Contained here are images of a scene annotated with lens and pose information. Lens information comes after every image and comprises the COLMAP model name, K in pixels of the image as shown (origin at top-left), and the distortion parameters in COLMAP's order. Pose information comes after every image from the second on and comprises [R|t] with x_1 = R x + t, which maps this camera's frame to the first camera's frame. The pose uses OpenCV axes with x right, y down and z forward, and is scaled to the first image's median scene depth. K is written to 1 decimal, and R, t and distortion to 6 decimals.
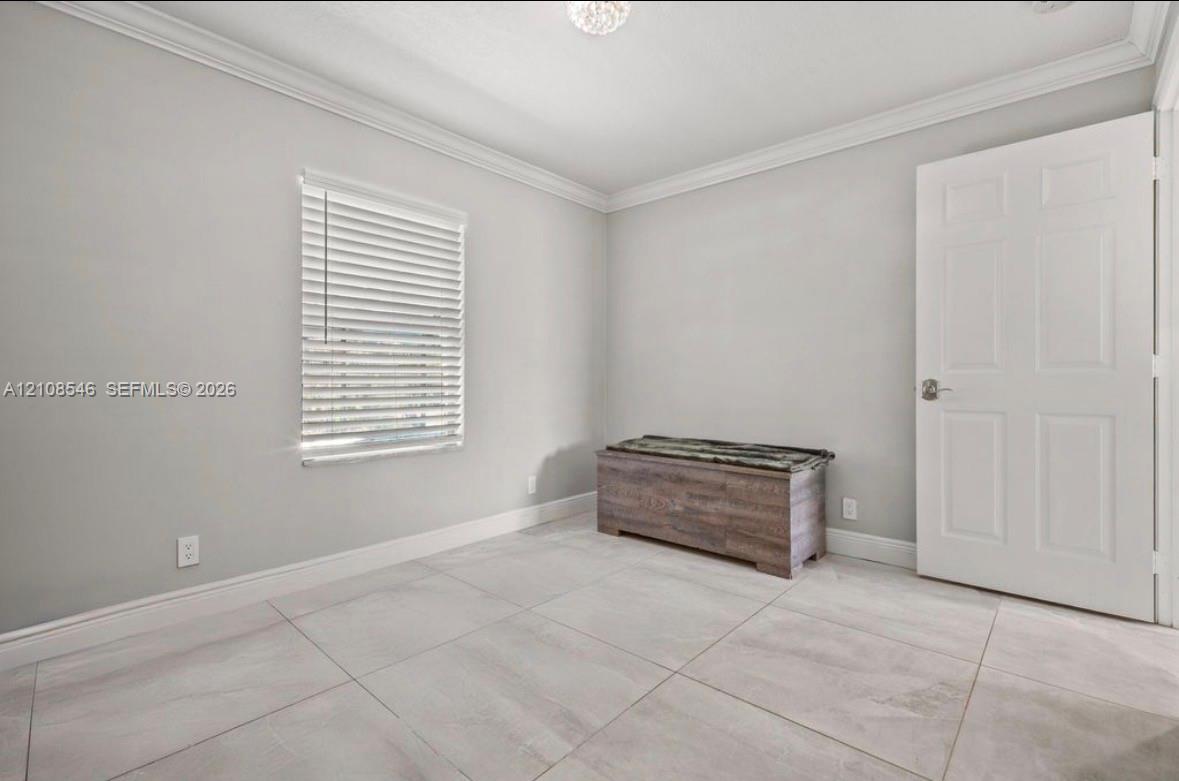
lens RADIAL K [[537.4, 0, 585.0], [0, 537.4, 370.4], [0, 0, 1]] dist [0.009889, -0.000675]
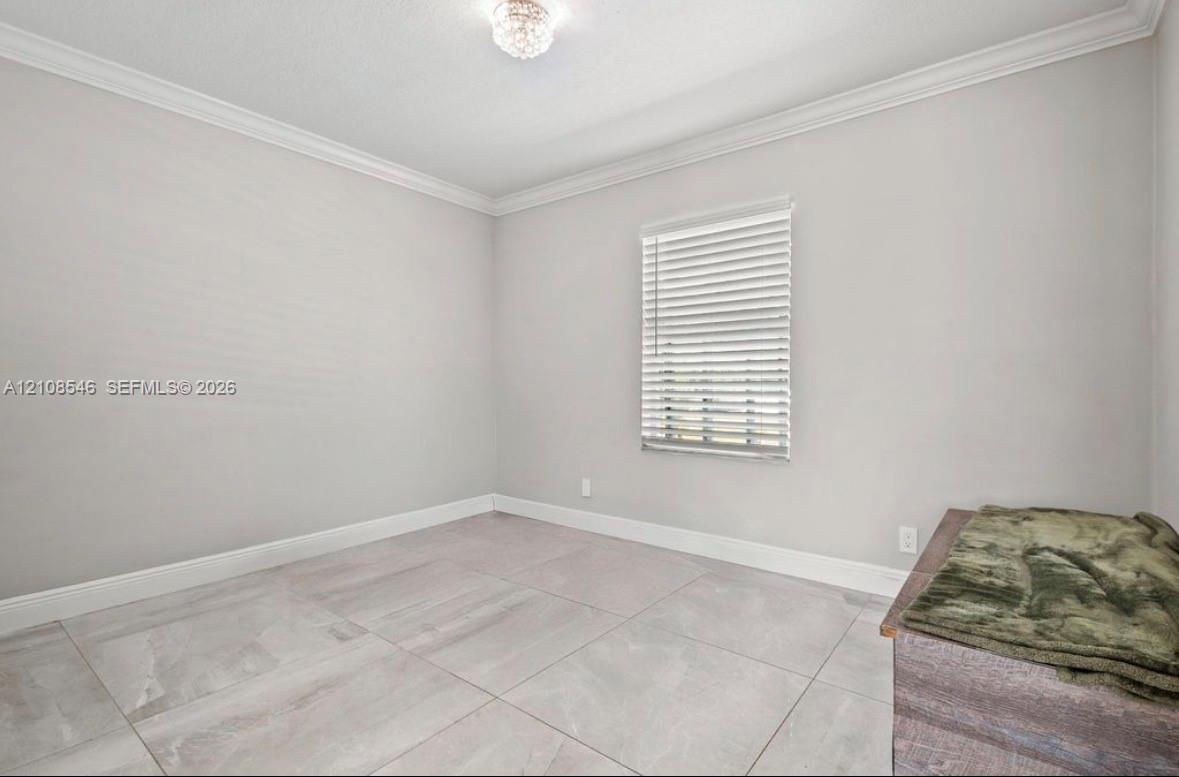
lens RADIAL K [[537.4, 0, 585.0], [0, 537.4, 368.4], [0, 0, 1]] dist [0.009889, -0.000675]
pose [[0.062294, -0.028441, -0.997653, 0.742905], [0.018067, 0.999462, -0.027365, 0.009850], [0.997894, -0.016320, 0.062774, 0.723641]]
